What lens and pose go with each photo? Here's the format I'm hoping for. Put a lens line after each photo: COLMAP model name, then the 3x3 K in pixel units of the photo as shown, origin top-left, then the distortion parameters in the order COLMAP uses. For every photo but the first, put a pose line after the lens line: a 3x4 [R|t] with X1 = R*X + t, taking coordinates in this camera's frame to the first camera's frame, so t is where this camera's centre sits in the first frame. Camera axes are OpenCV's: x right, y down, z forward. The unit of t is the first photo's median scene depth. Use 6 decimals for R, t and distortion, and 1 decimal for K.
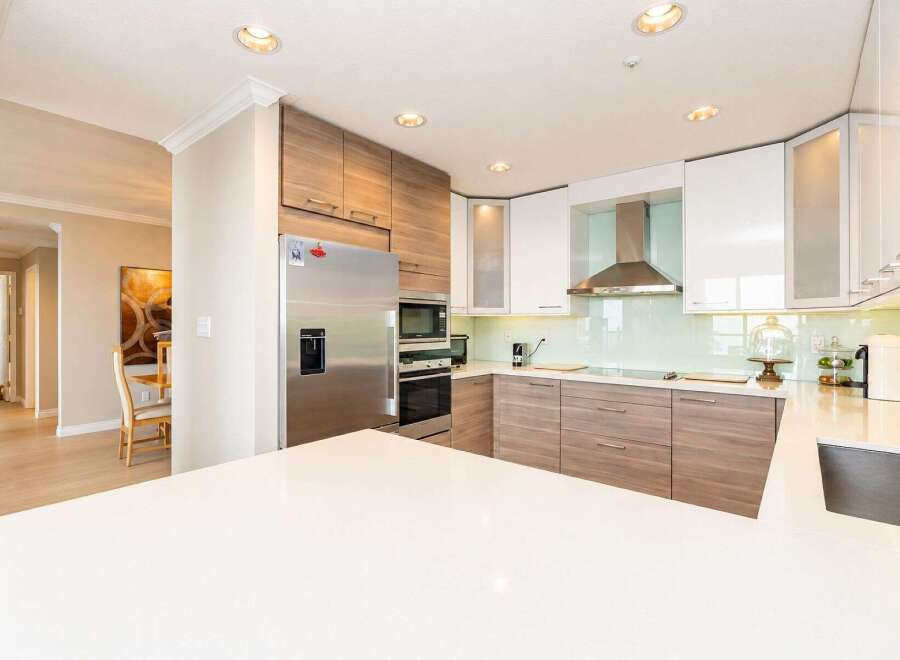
lens RADIAL K [[437.5, 0, 449.4], [0, 437.5, 326.8], [0, 0, 1]] dist [-0.000592, -0.000307]
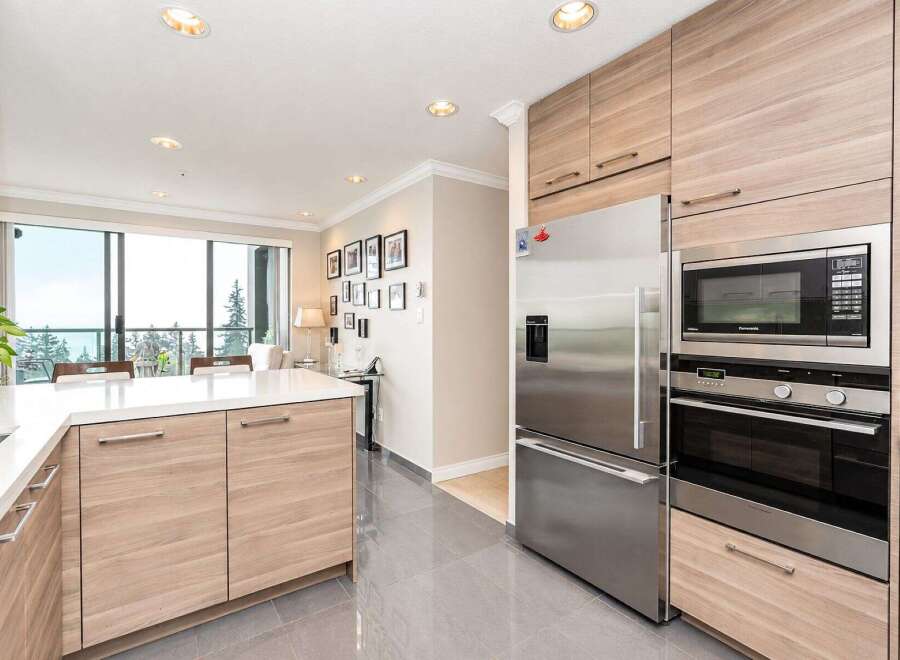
lens RADIAL K [[432.3, 0, 437.0], [0, 432.3, 322.1], [0, 0, 1]] dist [-0.001683, -0.001070]
pose [[-0.290787, 0.004083, -0.956779, 0.536005], [-0.000292, 0.999990, 0.004356, 0.011592], [0.956788, 0.001546, -0.290783, 0.839676]]
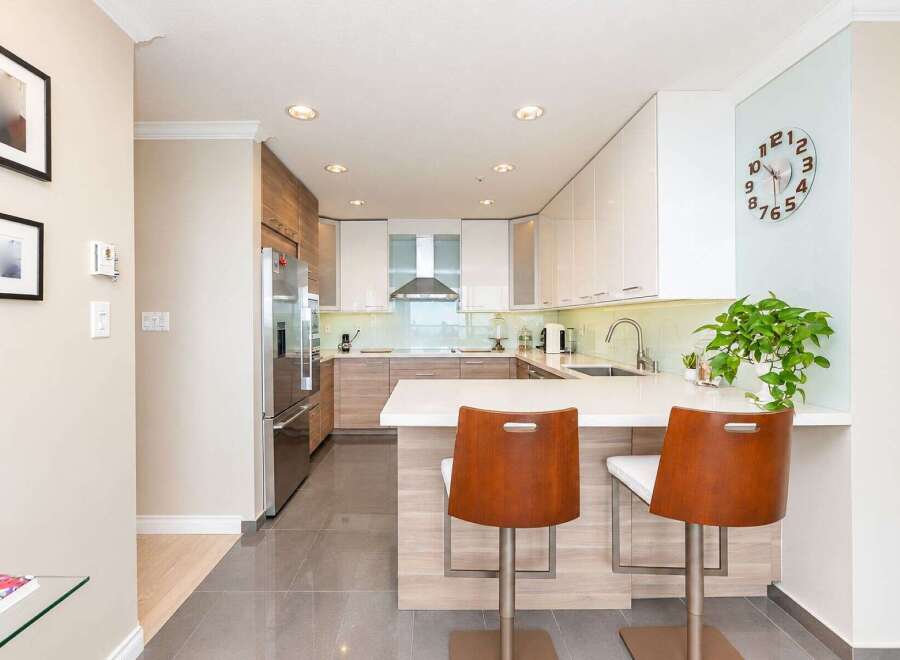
lens RADIAL K [[432.9, 0, 442.2], [0, 432.9, 325.6], [0, 0, 1]] dist [0.001238, -0.000118]
pose [[0.761860, -0.012334, 0.647625, -0.606627], [0.008762, 0.999923, 0.008736, 0.006671], [-0.647683, -0.000981, 0.761909, -0.205082]]
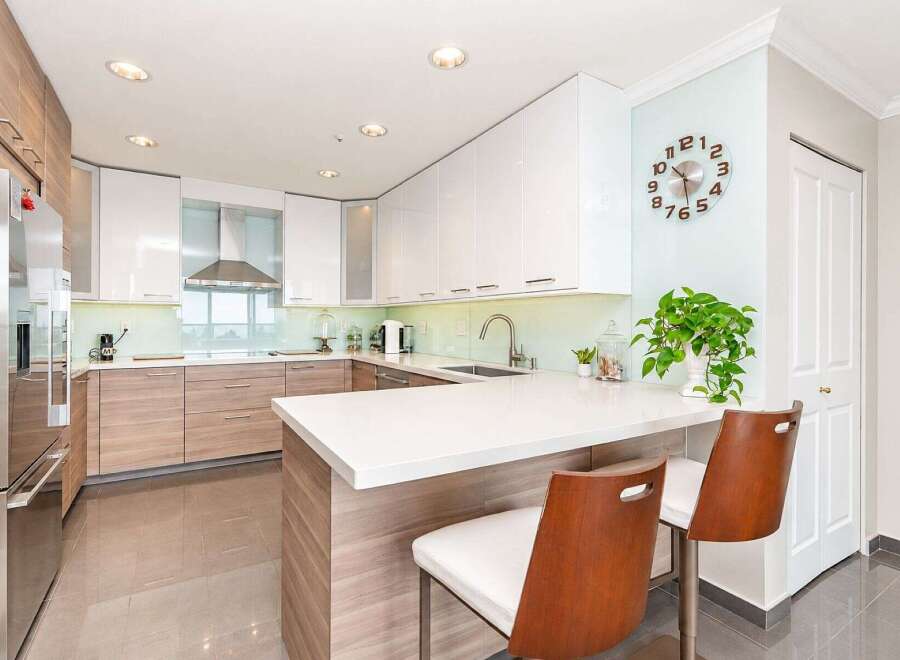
lens RADIAL K [[432.3, 0, 437.0], [0, 432.3, 322.1], [0, 0, 1]] dist [-0.001683, -0.001070]
pose [[0.344247, -0.003635, 0.938872, -0.576967], [0.002235, 0.999993, 0.003052, 0.017349], [-0.938877, 0.001048, 0.344252, 0.109204]]
